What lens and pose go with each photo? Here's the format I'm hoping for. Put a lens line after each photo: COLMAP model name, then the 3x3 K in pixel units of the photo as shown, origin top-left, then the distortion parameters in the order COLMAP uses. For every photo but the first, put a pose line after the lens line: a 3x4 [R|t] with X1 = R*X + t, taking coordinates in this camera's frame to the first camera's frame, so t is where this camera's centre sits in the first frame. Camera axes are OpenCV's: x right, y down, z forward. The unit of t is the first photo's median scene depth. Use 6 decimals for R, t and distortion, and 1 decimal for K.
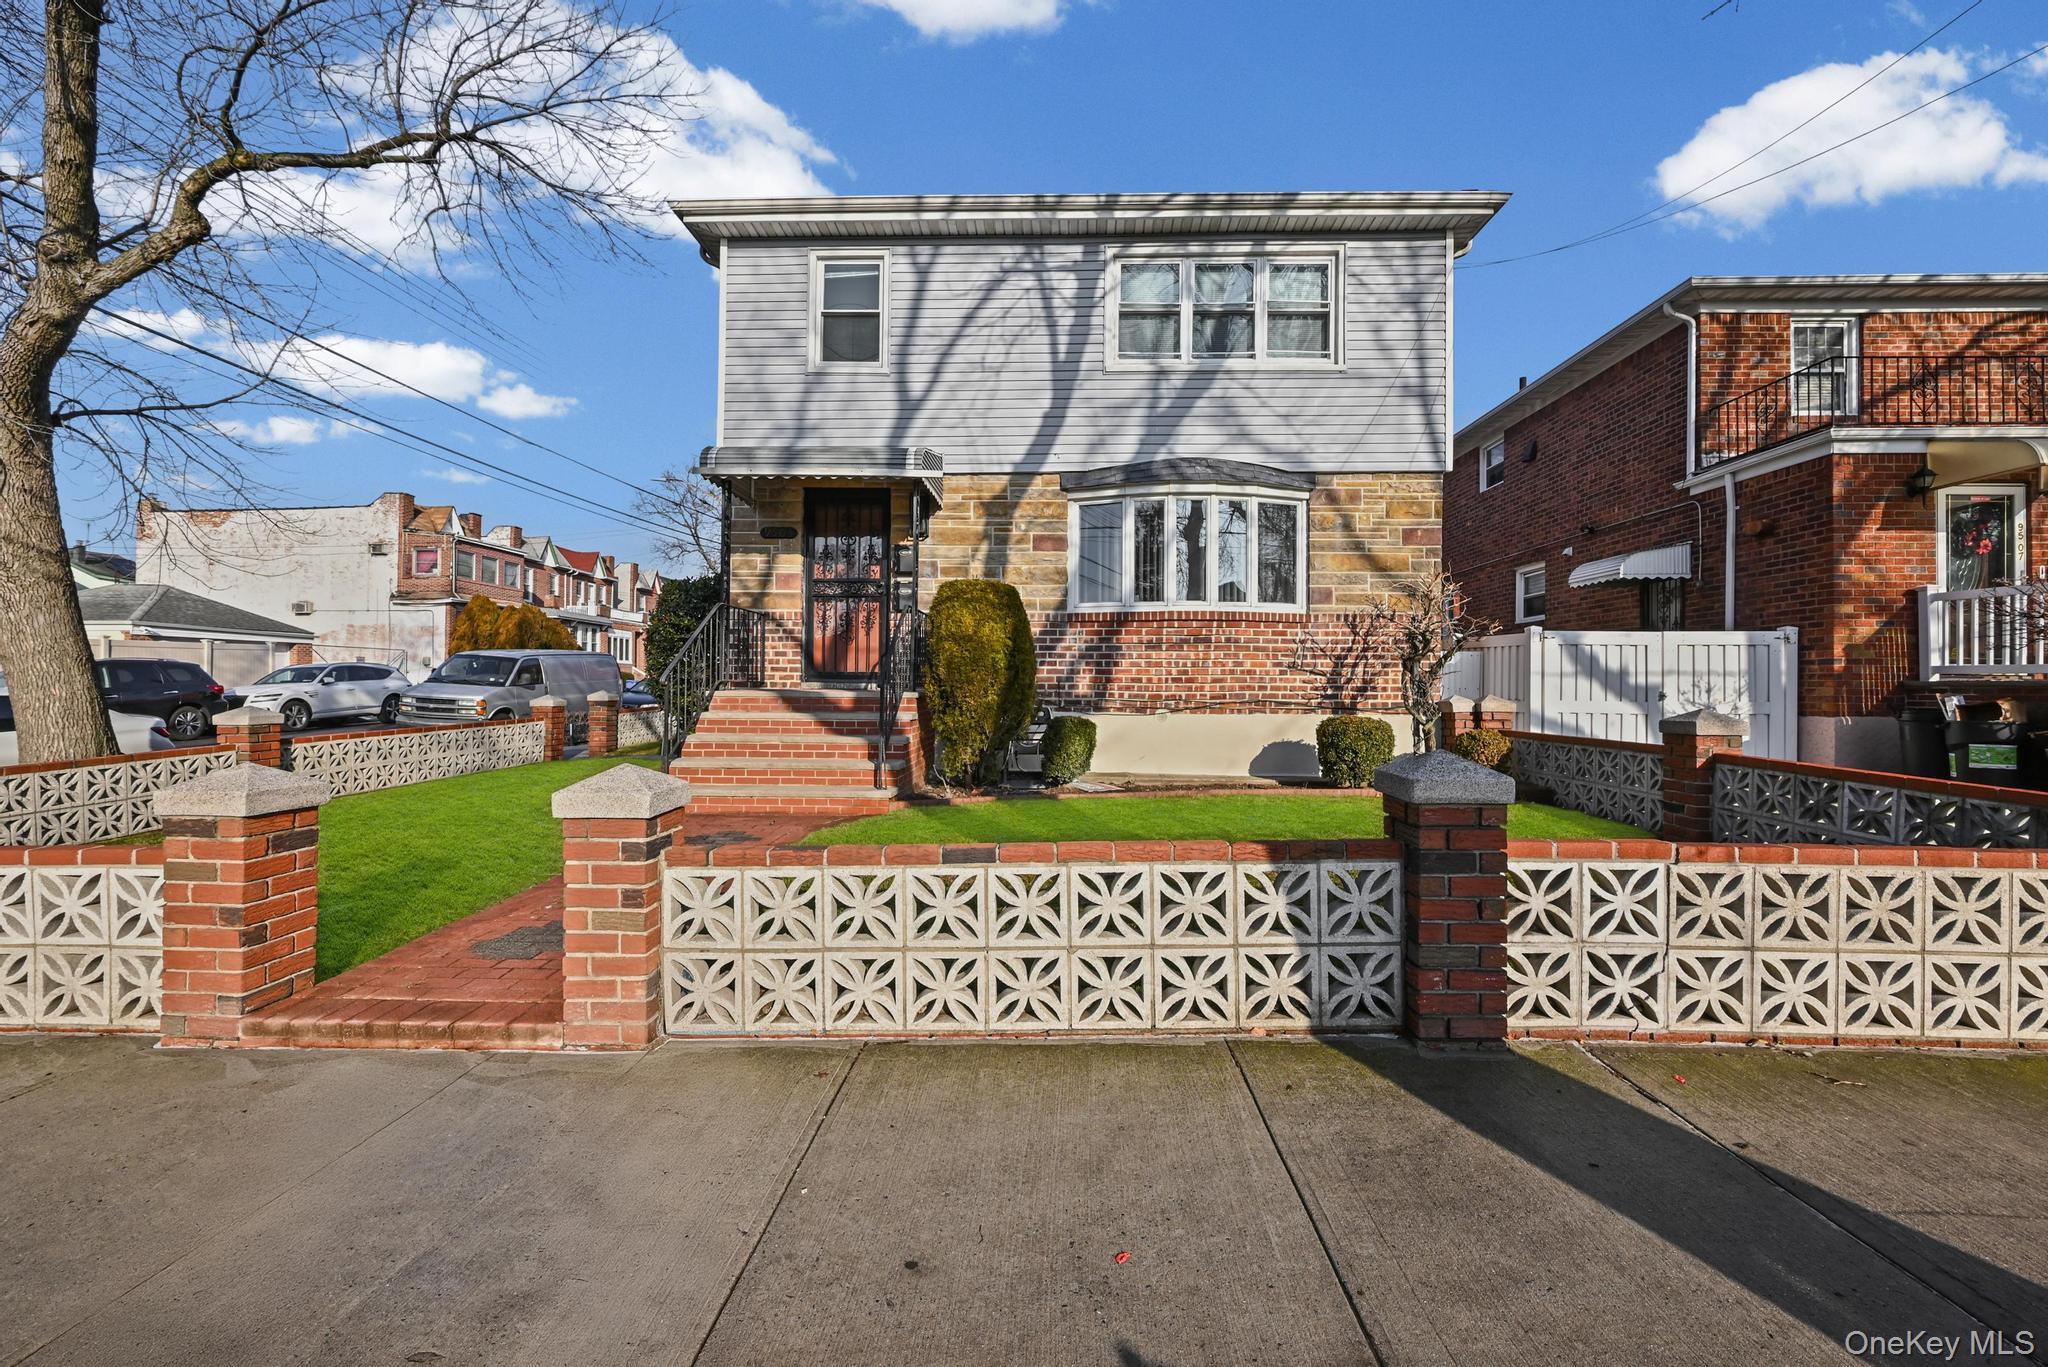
lens RADIAL K [[823.3, 0, 1030.7], [0, 823.3, 692.9], [0, 0, 1]] dist [-0.002956, 0.000057]
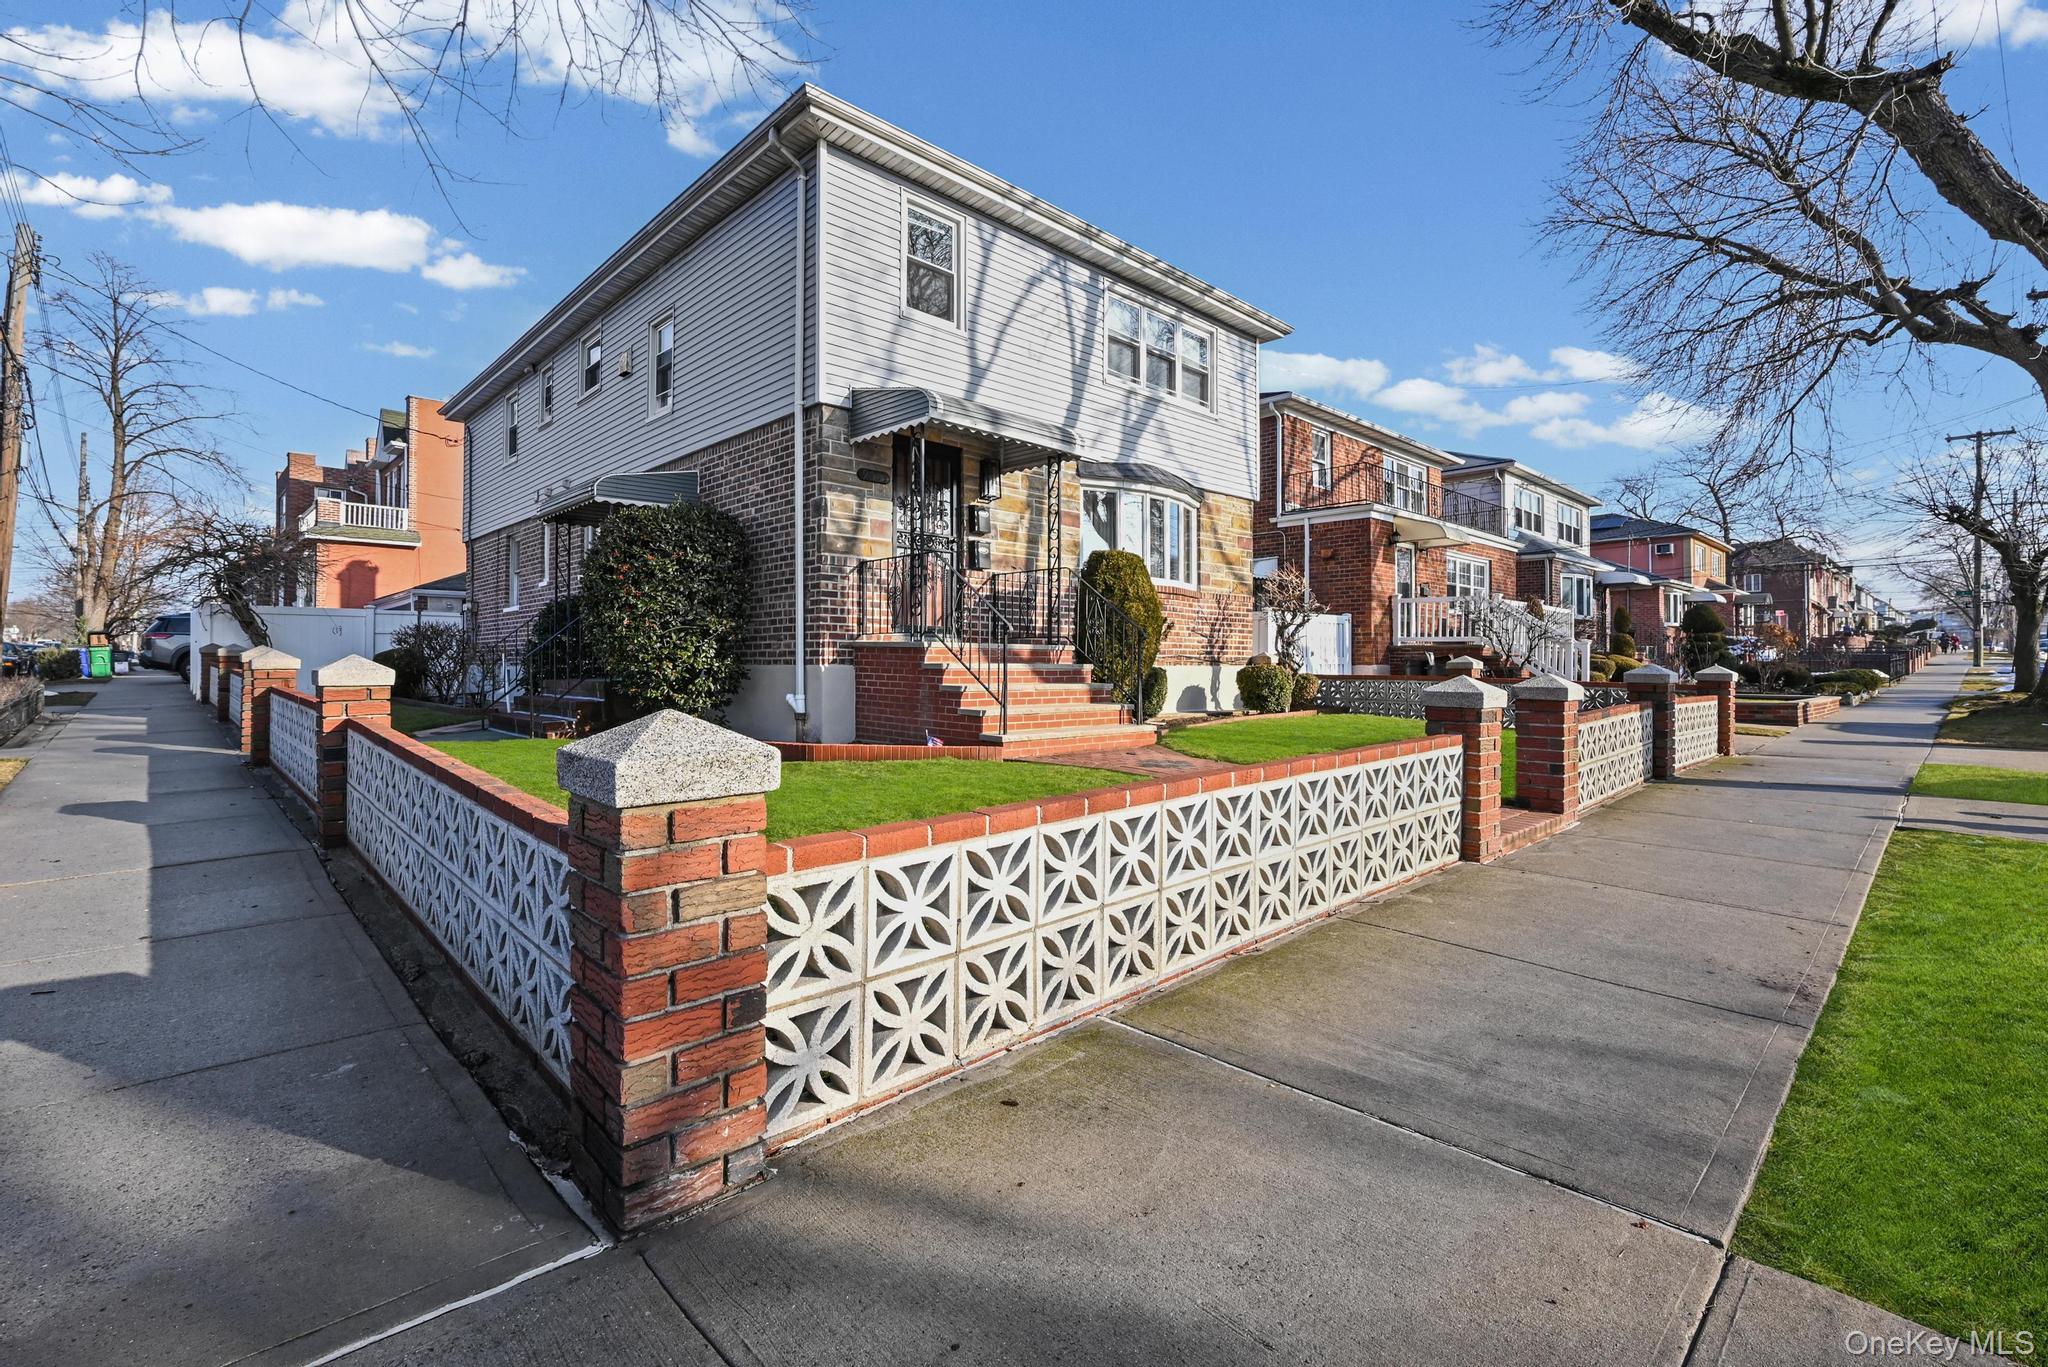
lens RADIAL K [[909.5, 0, 1026.5], [0, 909.5, 665.3], [0, 0, 1]] dist [-0.000639, -0.000038]
pose [[0.703426, -0.004213, 0.710756, -0.933666], [0.001883, 0.999990, 0.004063, 0.019196], [-0.710766, -0.001519, 0.703427, 0.140833]]
